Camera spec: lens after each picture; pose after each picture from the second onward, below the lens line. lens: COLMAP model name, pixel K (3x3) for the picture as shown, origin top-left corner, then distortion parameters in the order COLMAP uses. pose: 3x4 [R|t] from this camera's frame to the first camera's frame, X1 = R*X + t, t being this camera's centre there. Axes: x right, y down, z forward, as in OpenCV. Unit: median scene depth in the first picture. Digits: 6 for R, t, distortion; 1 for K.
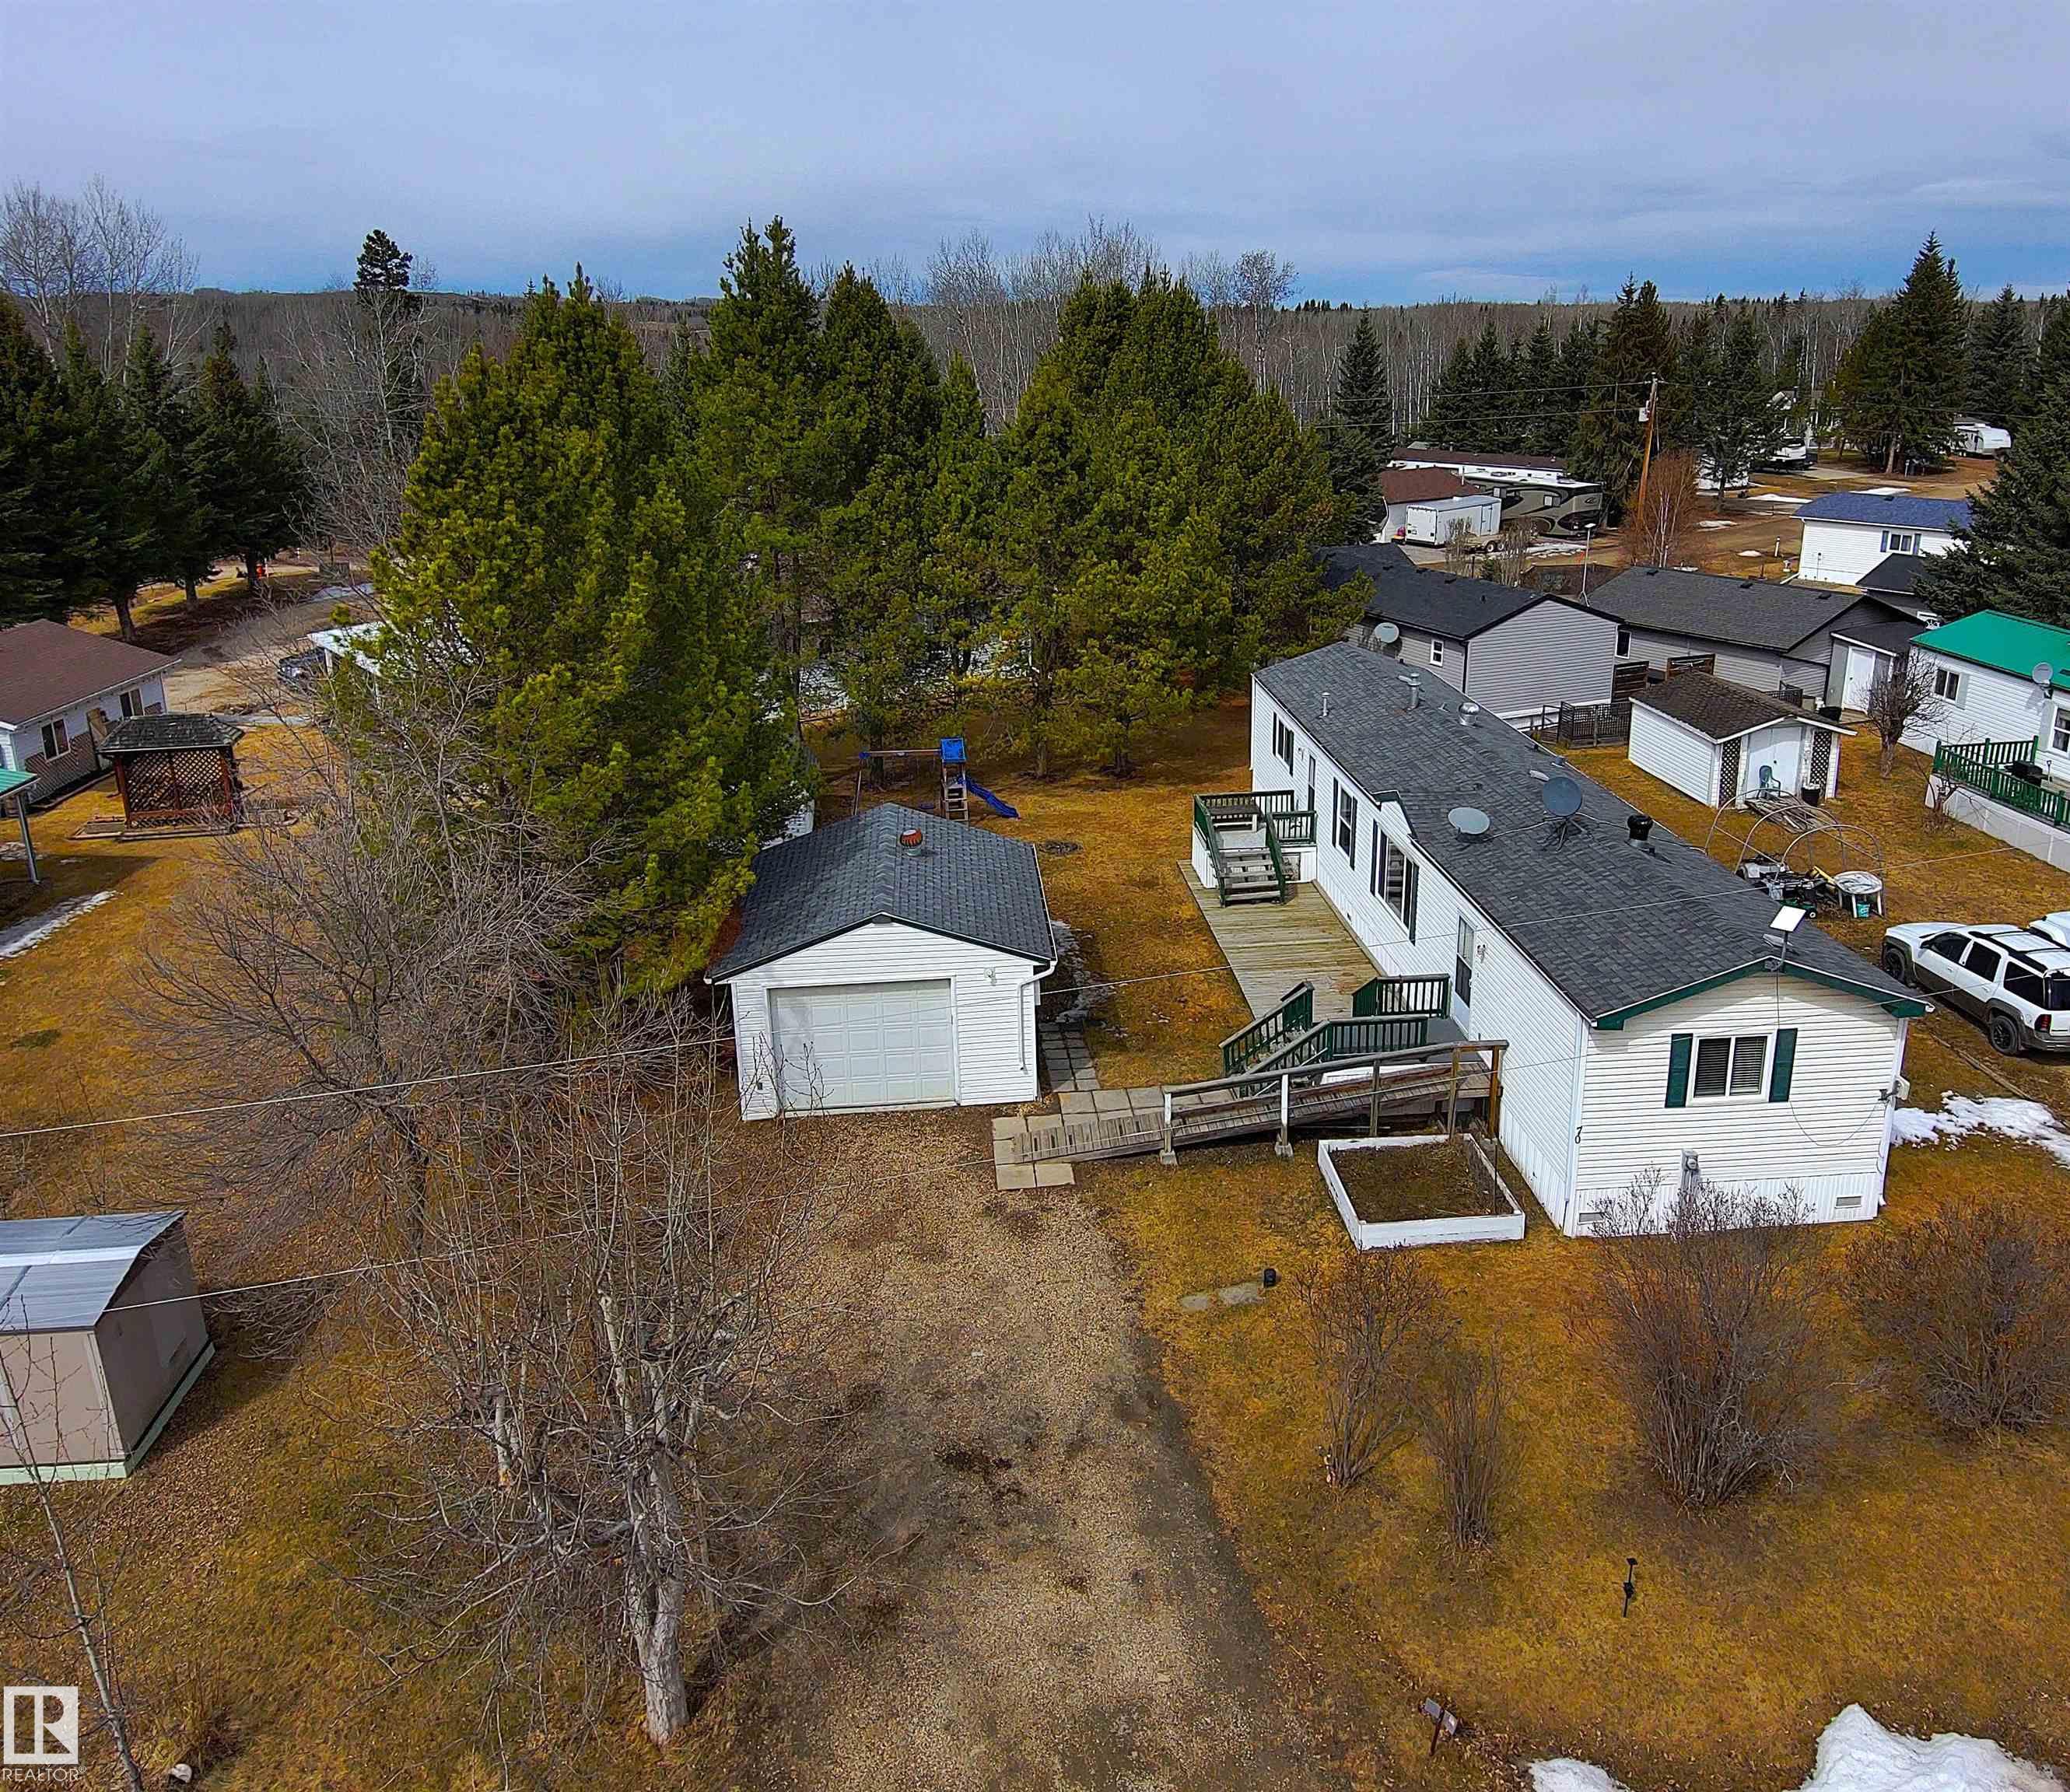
lens RADIAL K [[1593.4, 0, 1130.6], [0, 1593.4, 850.9], [0, 0, 1]] dist [0.090493, -0.131039]
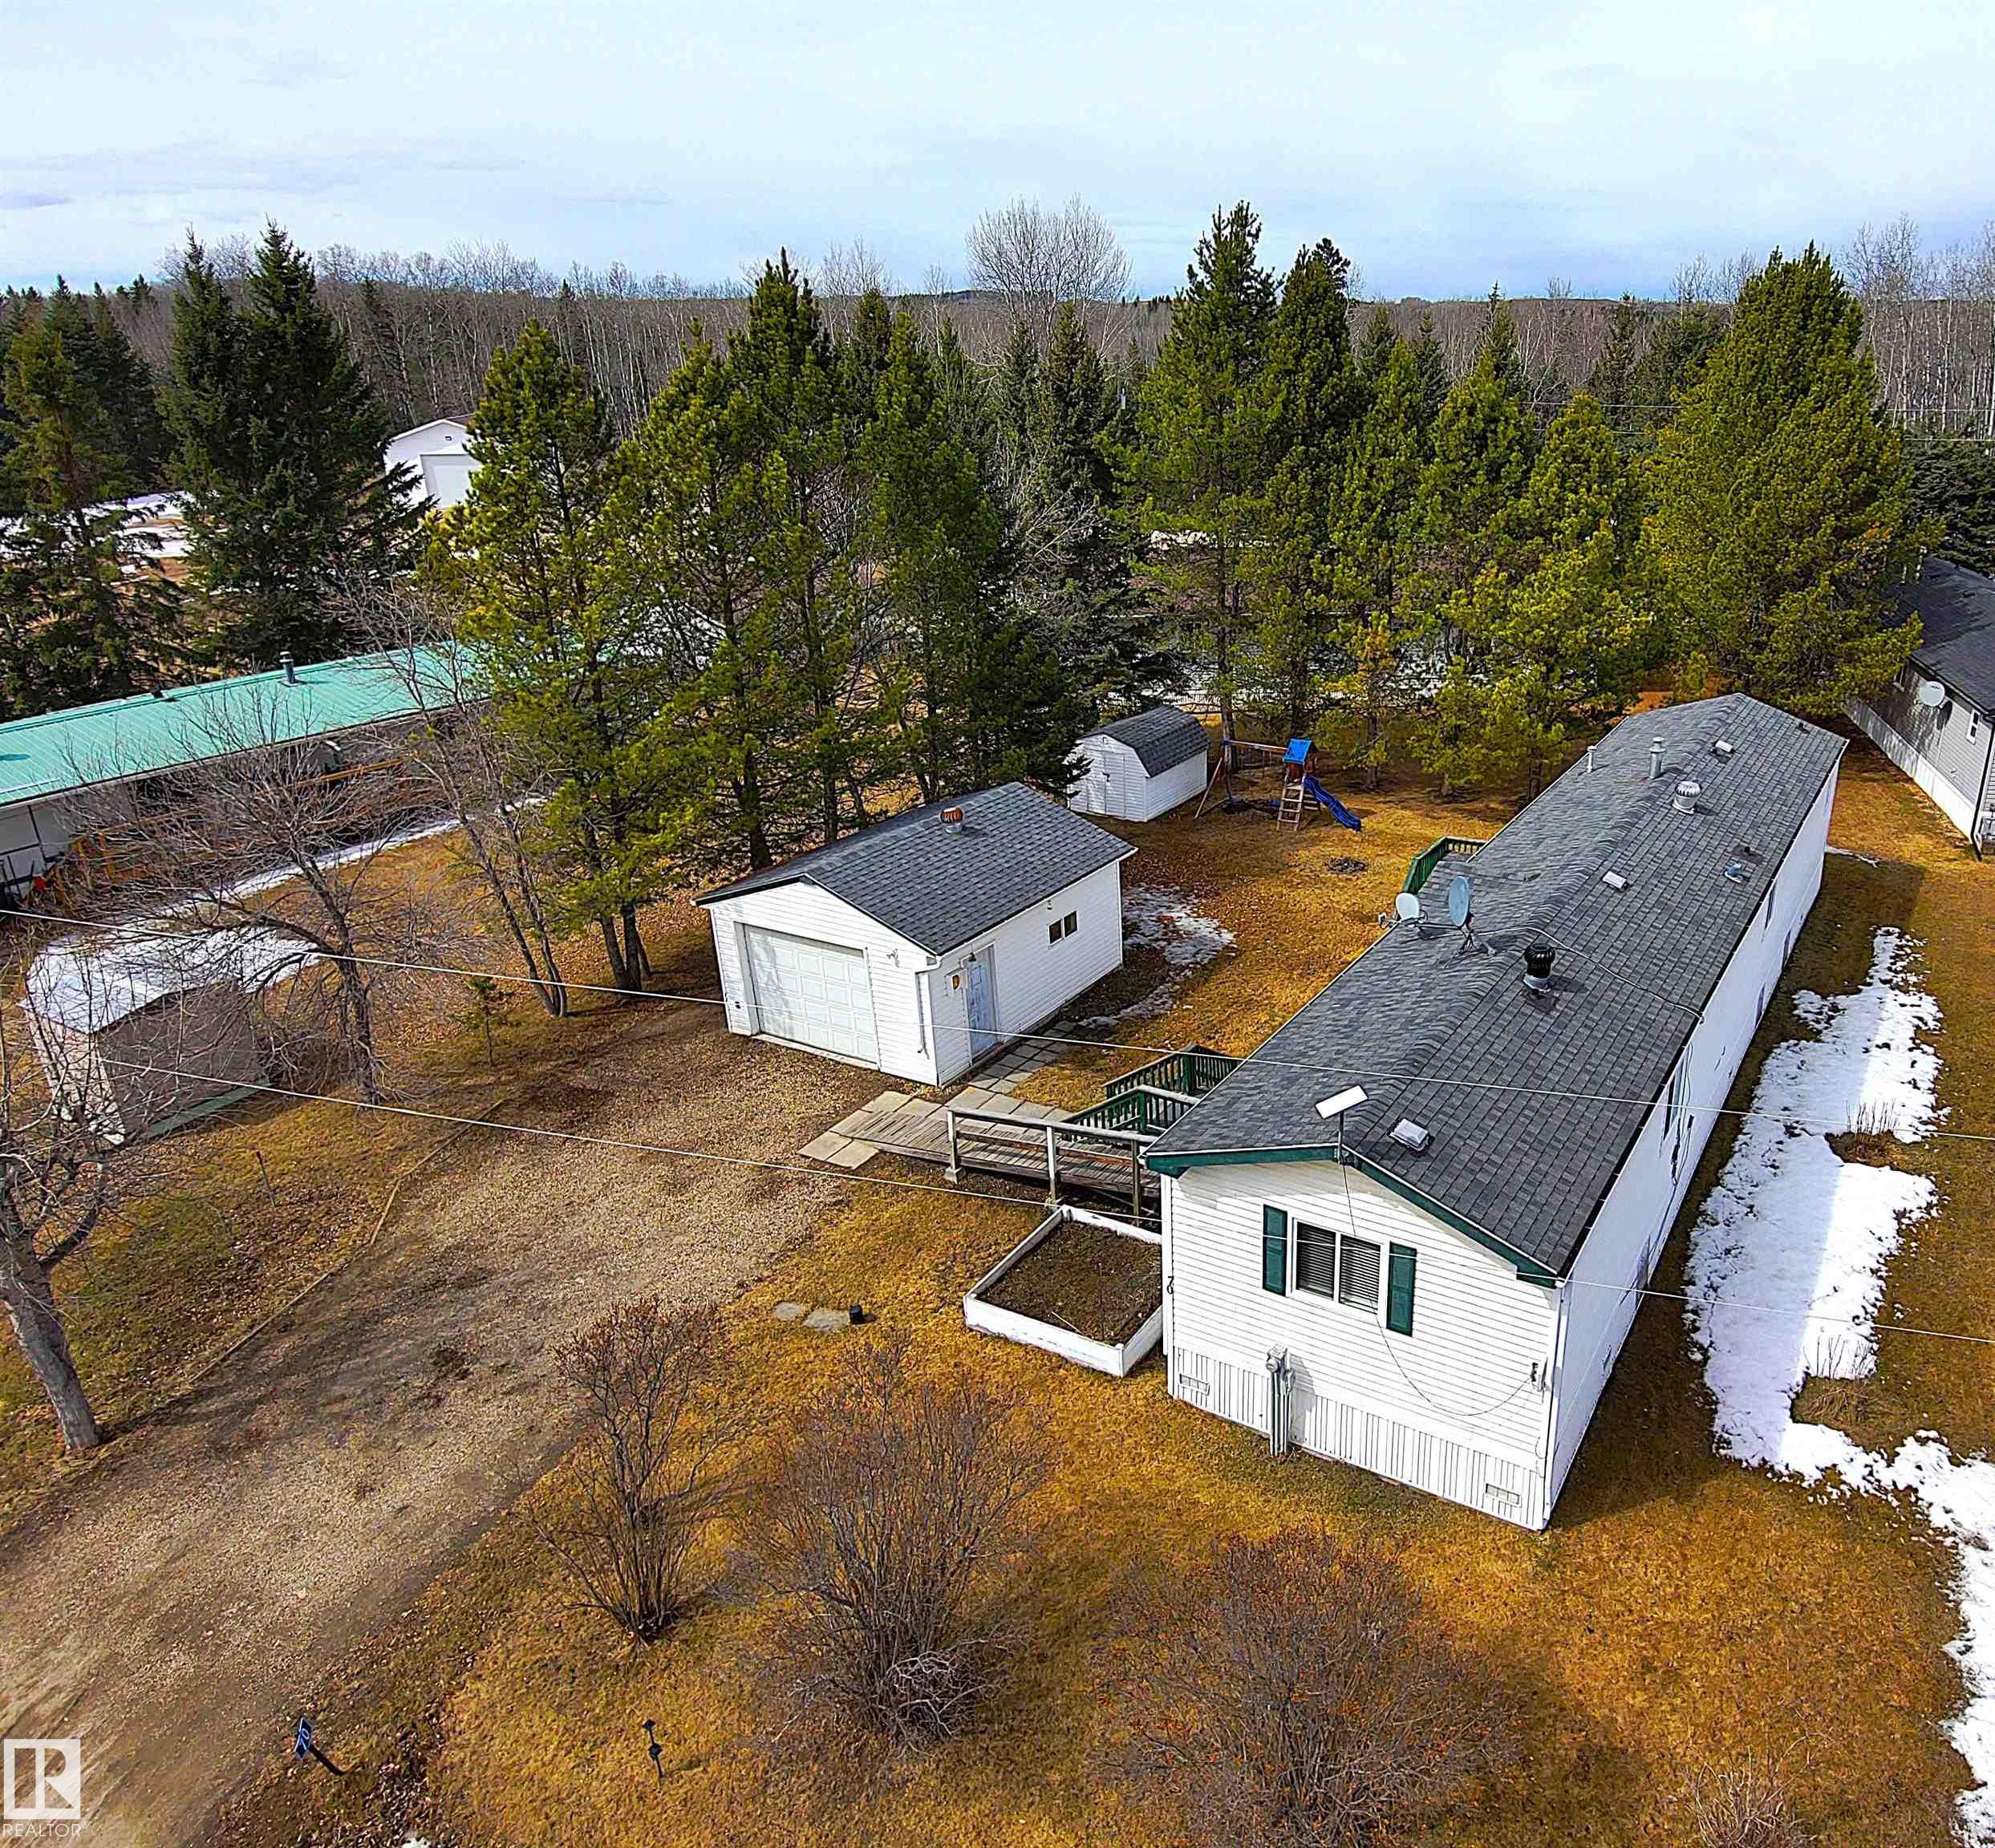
lens RADIAL K [[1461.1, 0, 1222.5], [0, 1461.1, 951.2], [0, 0, 1]] dist [0.078855, -0.104315]
pose [[0.819229, 0.223400, -0.528163, 0.607835], [-0.178461, 0.974584, 0.135416, -0.094433], [0.544991, -0.016680, 0.838276, 0.335437]]
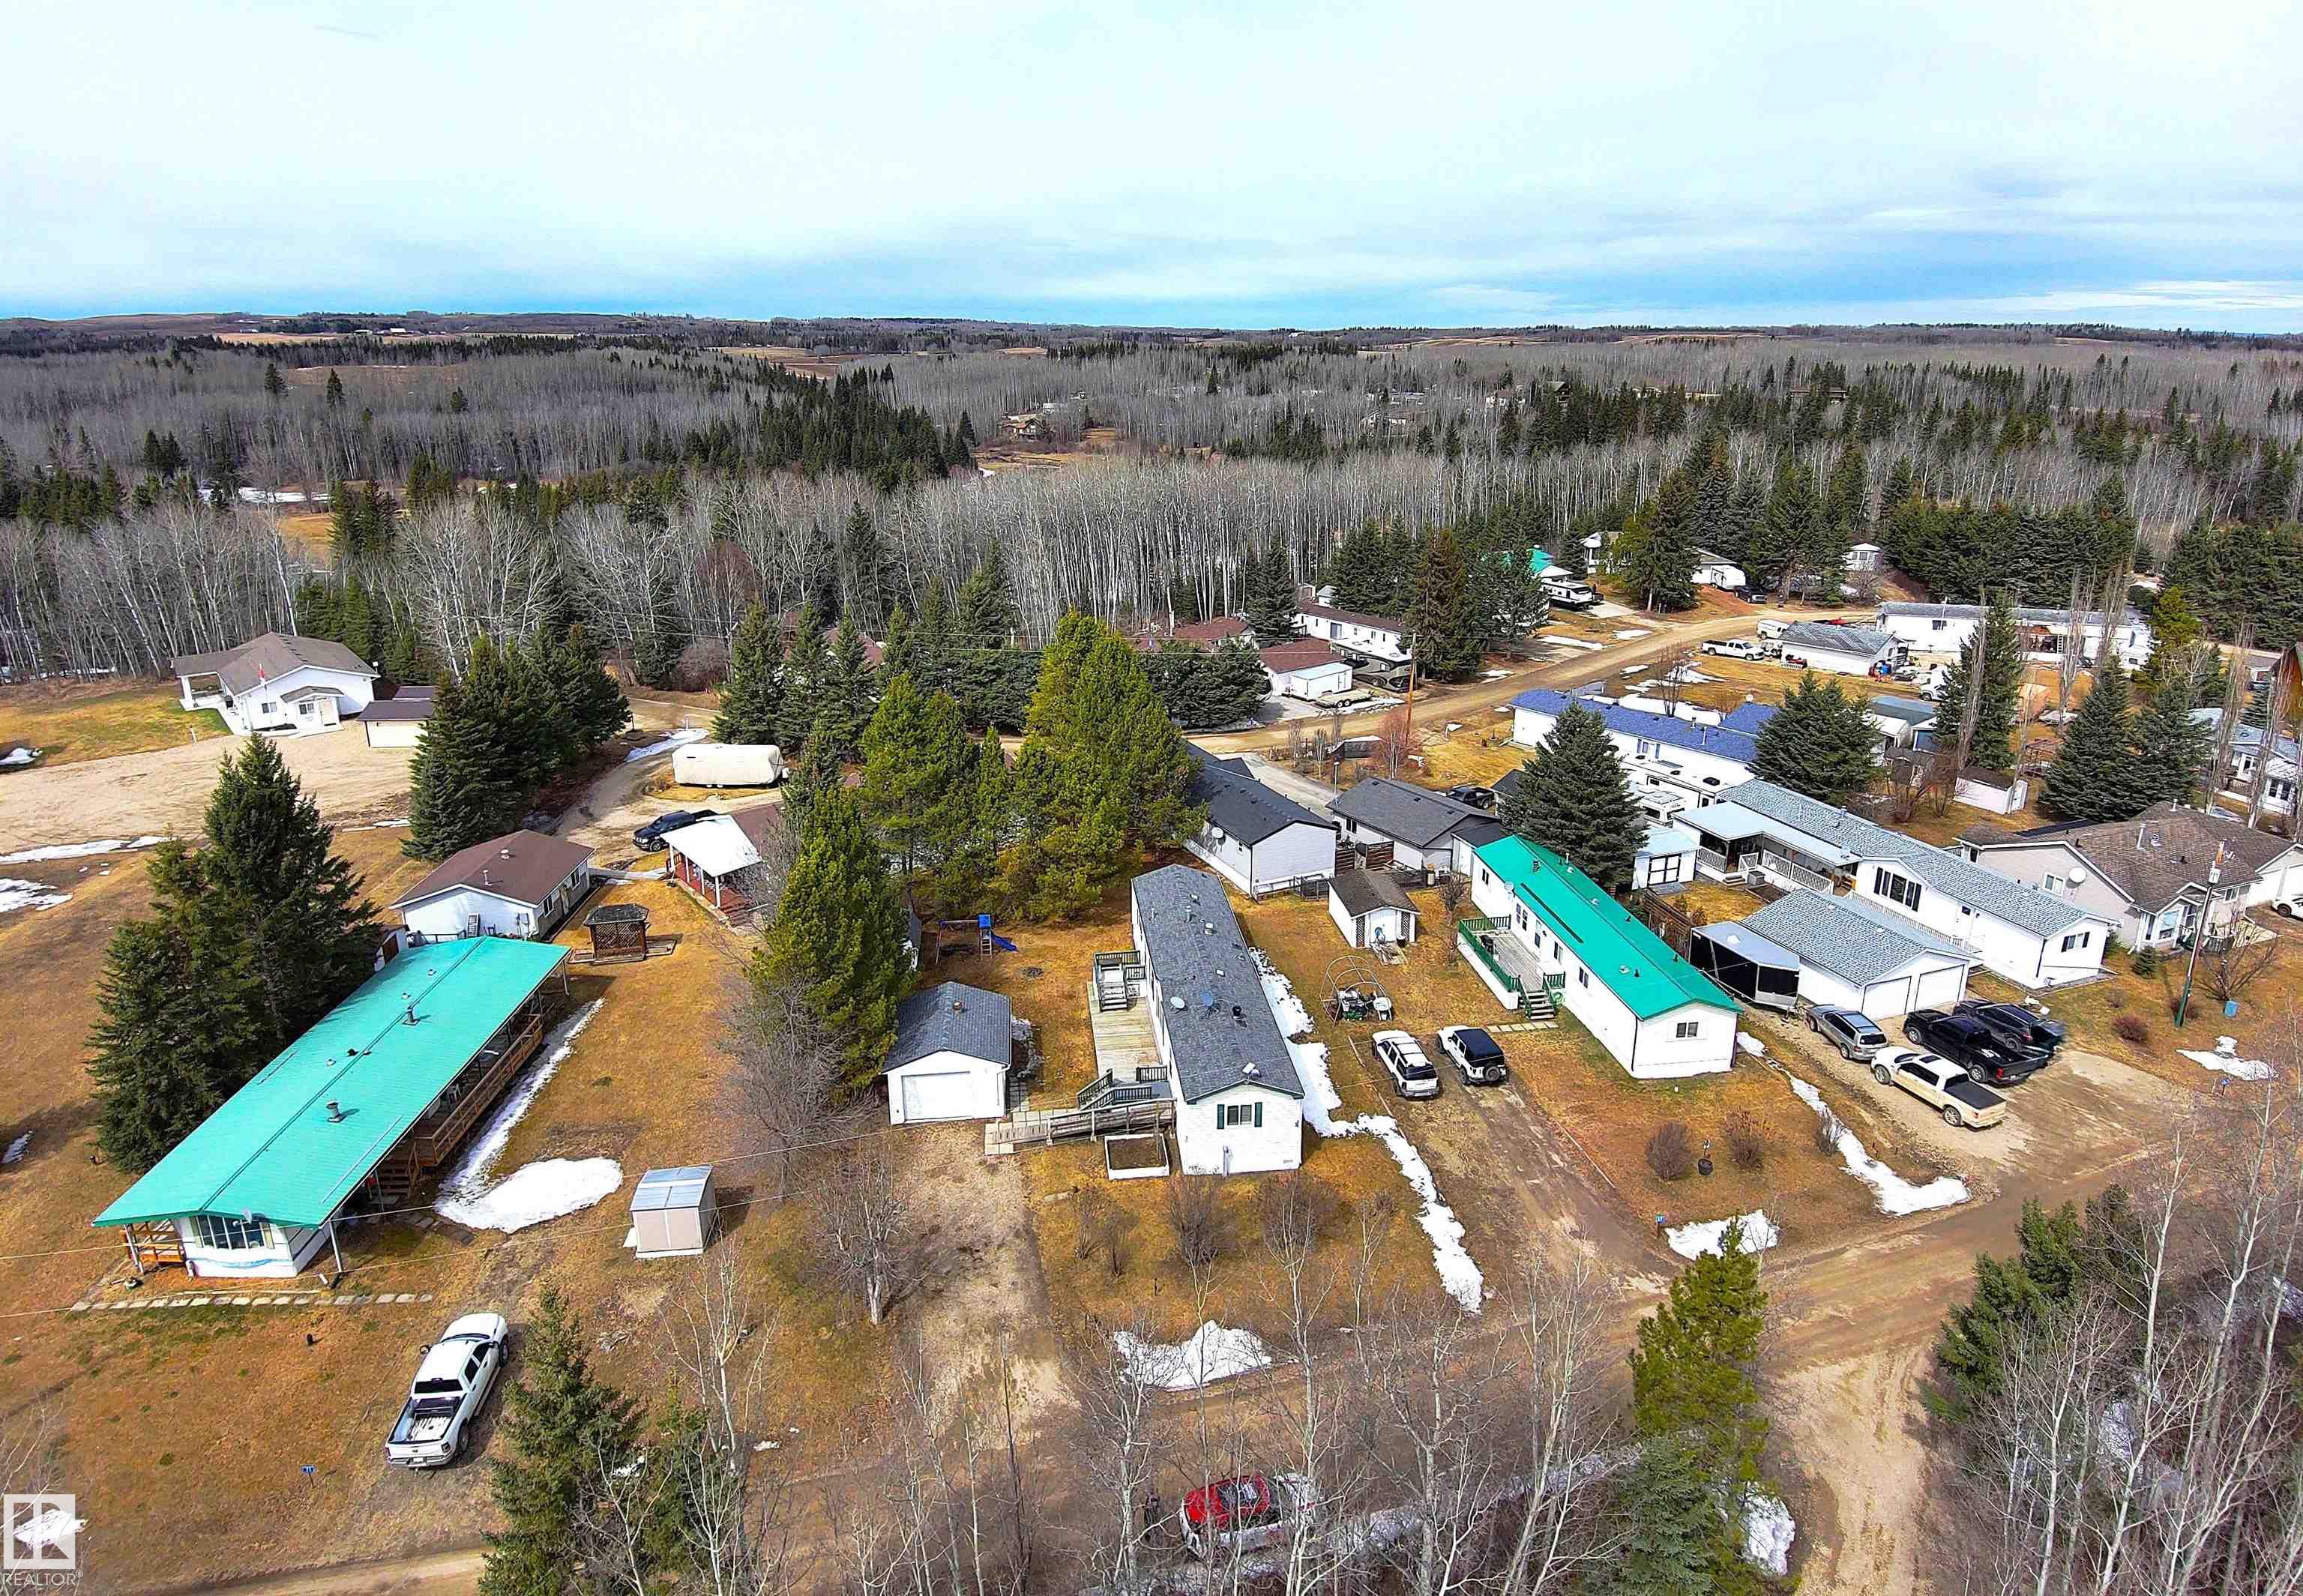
lens RADIAL K [[1356.4, 0, 1154.7], [0, 1356.4, 738.7], [0, 0, 1]] dist [0.068169, -0.090783]
pose [[0.999789, 0.004266, -0.020101, 0.243259], [-0.004841, 0.999577, -0.028687, -0.419385], [0.019971, 0.028778, 0.999386, -1.302506]]
